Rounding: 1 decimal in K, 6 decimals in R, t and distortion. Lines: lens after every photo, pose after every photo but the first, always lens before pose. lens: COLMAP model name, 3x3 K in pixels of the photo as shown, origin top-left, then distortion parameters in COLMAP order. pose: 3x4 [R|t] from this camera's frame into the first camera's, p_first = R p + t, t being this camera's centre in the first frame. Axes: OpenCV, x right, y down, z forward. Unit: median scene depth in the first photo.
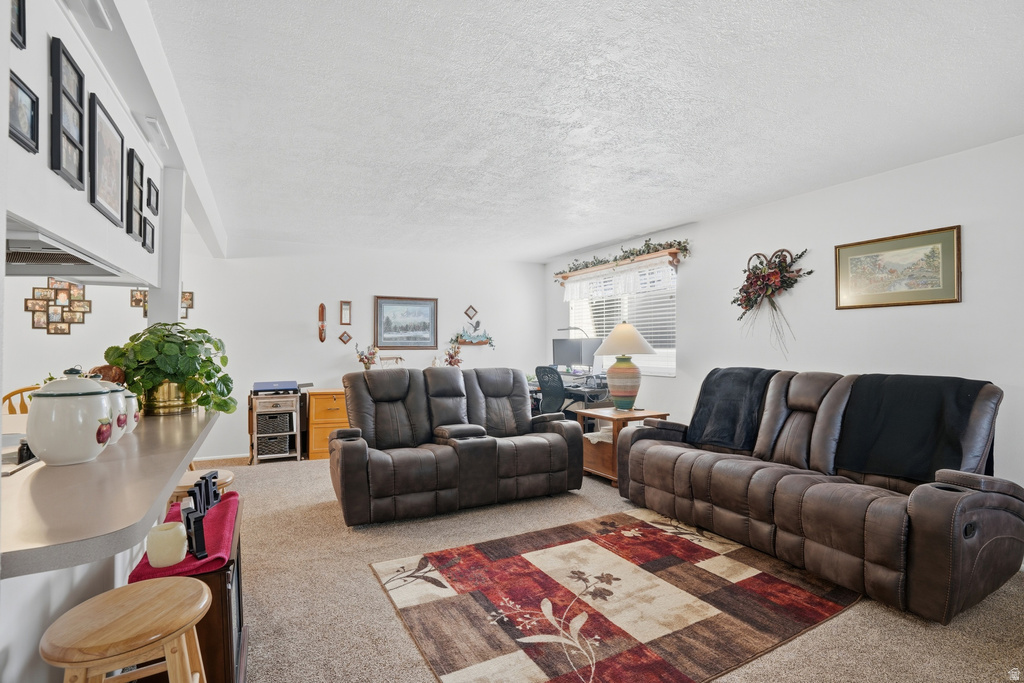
lens RADIAL K [[479.0, 0, 504.8], [0, 479.0, 345.4], [0, 0, 1]] dist [-0.045299, 0.000493]
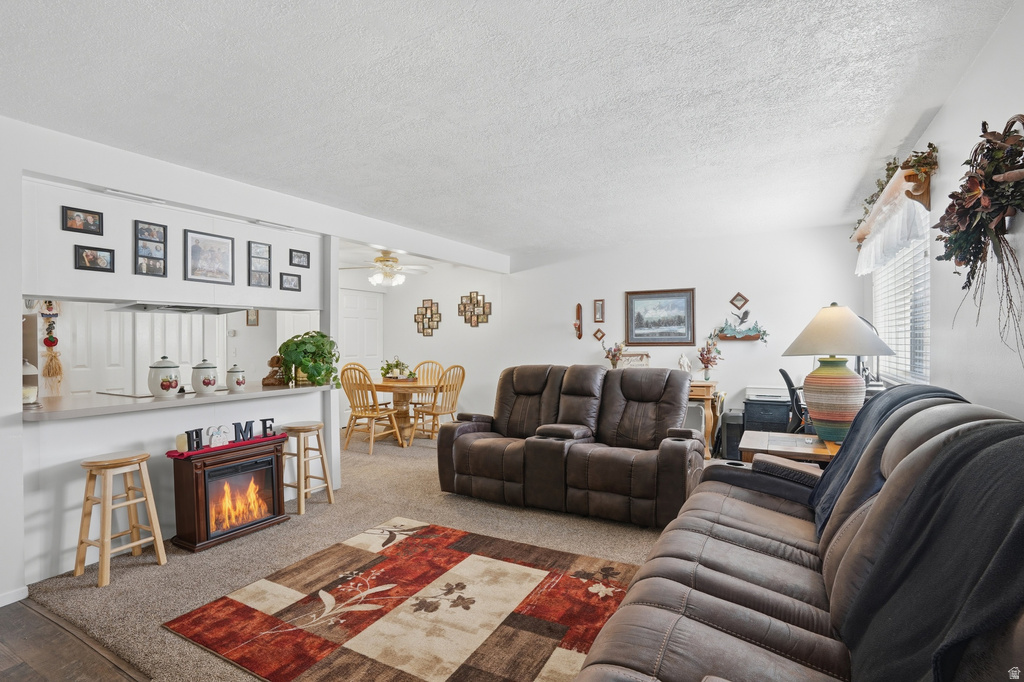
lens RADIAL K [[479.0, 0, 507.5], [0, 479.0, 344.1], [0, 0, 1]] dist [-0.045299, 0.000493]
pose [[0.568605, -0.000960, -0.822610, 0.754661], [0.007578, 0.999963, 0.004071, -0.001911], [0.822576, -0.008549, 0.568591, 0.421343]]
